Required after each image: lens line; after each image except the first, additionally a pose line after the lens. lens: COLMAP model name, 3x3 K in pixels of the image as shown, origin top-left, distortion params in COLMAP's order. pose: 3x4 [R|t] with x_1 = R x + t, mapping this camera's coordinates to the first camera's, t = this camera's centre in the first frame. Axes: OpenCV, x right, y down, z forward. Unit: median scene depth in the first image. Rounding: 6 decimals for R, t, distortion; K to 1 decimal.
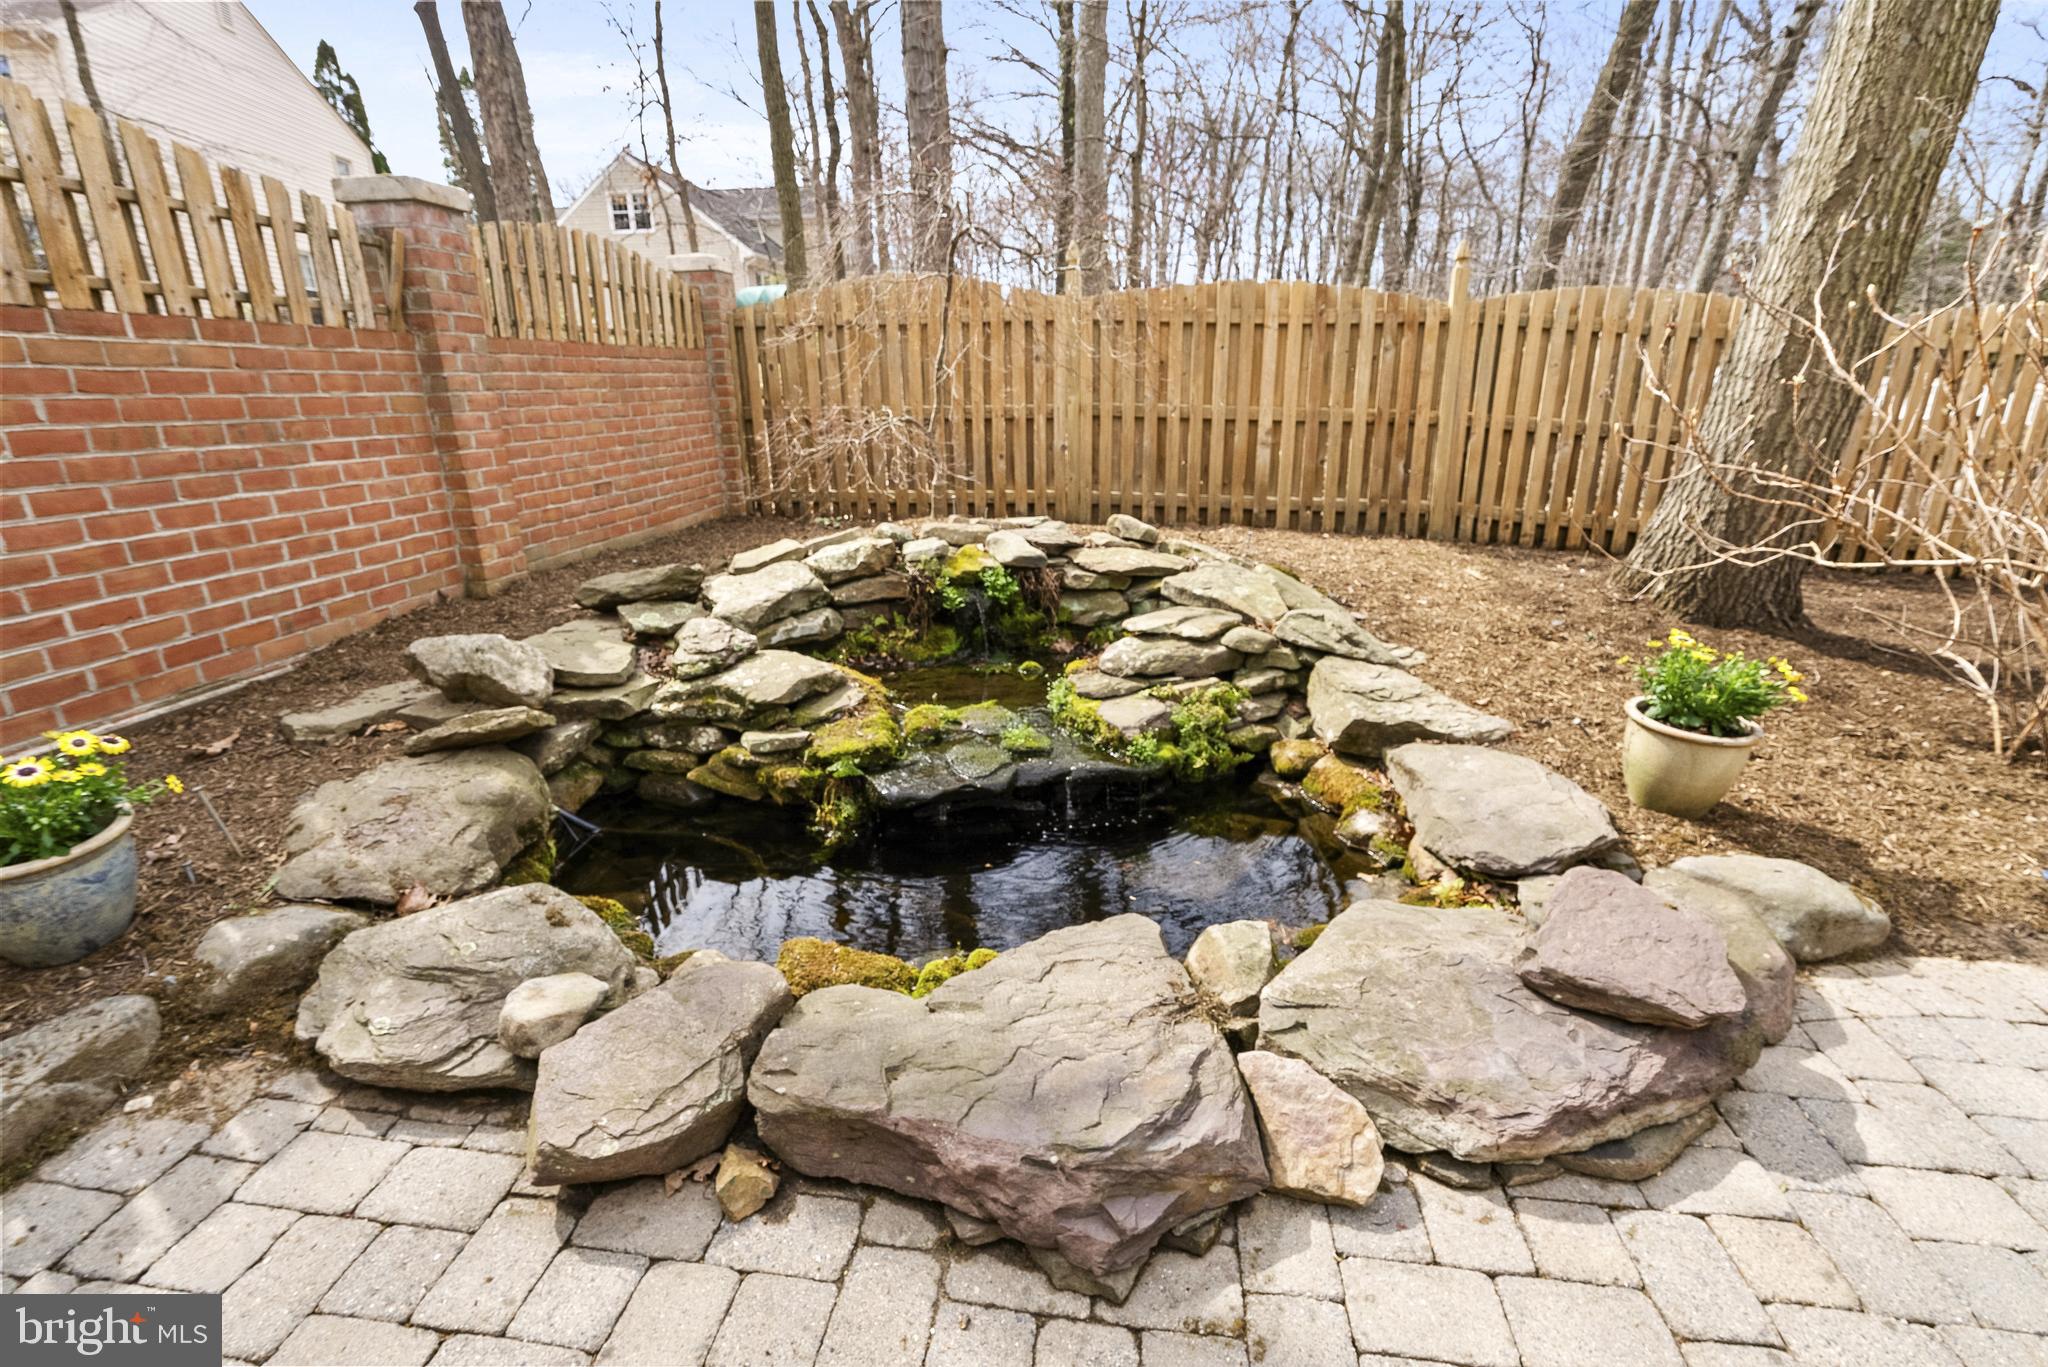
lens RADIAL K [[952.5, 0, 1022.0], [0, 952.5, 693.9], [0, 0, 1]] dist [-0.000419, 0.001679]
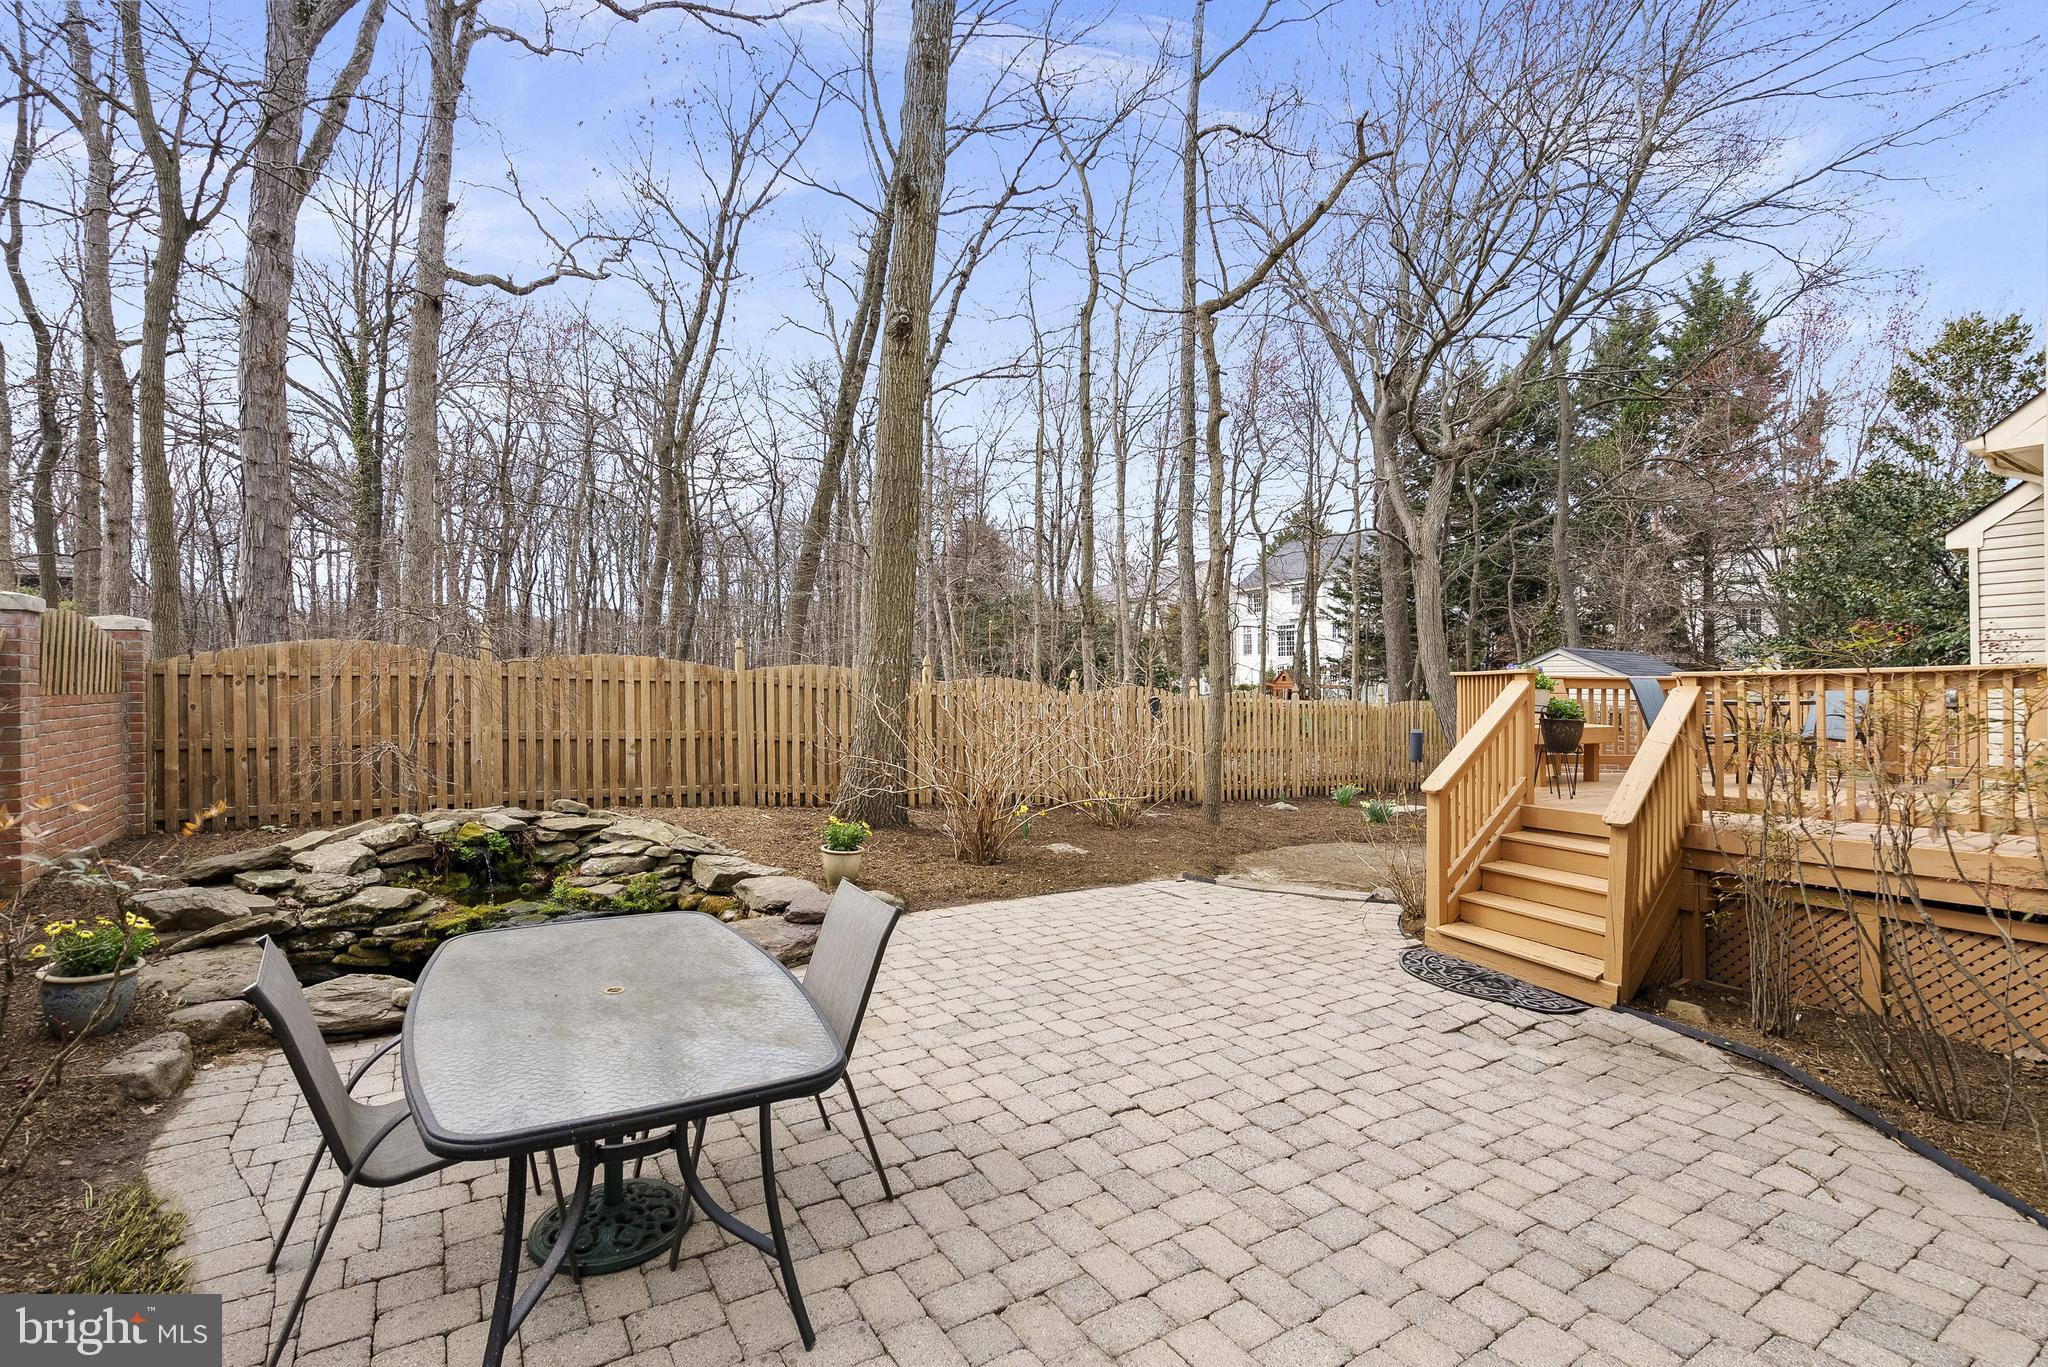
lens RADIAL K [[952.5, 0, 1022.0], [0, 952.5, 693.9], [0, 0, 1]] dist [-0.000419, 0.001679]
pose [[0.772493, 0.000763, 0.635023, -0.357725], [0.194467, 0.951671, -0.237708, 0.204108], [-0.604515, 0.307118, 0.735011, -0.827973]]
